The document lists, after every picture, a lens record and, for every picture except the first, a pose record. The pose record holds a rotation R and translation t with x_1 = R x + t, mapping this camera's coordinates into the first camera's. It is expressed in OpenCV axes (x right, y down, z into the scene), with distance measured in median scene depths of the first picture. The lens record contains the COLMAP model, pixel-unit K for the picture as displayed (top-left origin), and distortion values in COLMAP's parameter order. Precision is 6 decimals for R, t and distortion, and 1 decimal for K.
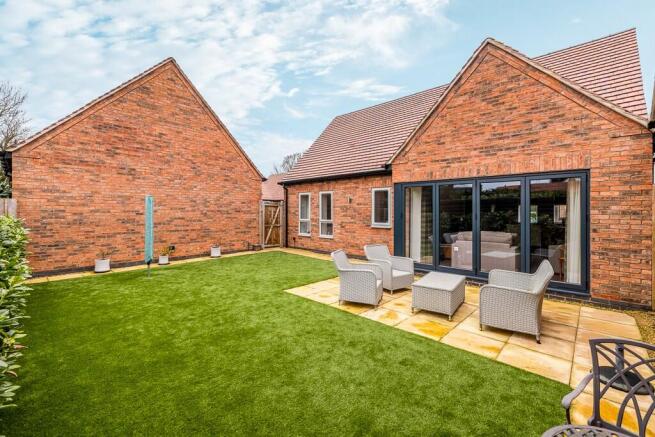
lens RADIAL K [[281.1, 0, 327.7], [0, 281.1, 212.5], [0, 0, 1]] dist [-0.002206, -0.000022]
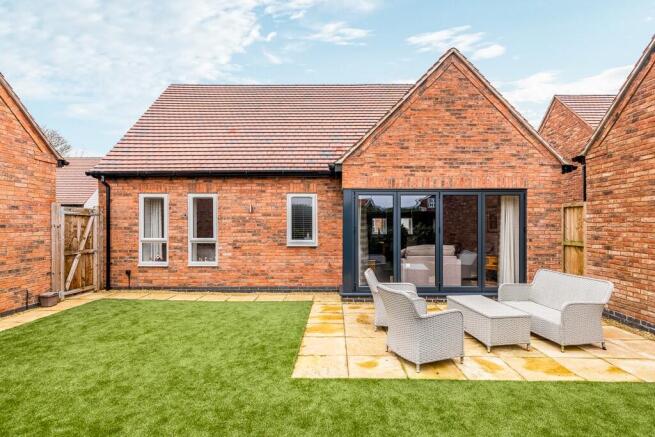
lens RADIAL K [[305.2, 0, 326.9], [0, 305.2, 223.7], [0, 0, 1]] dist [0.001538, -0.000622]
pose [[0.734550, -0.003623, 0.678545, -0.422973], [0.005537, 0.999984, -0.000654, -0.007543], [-0.678532, 0.004237, 0.734559, 0.456481]]
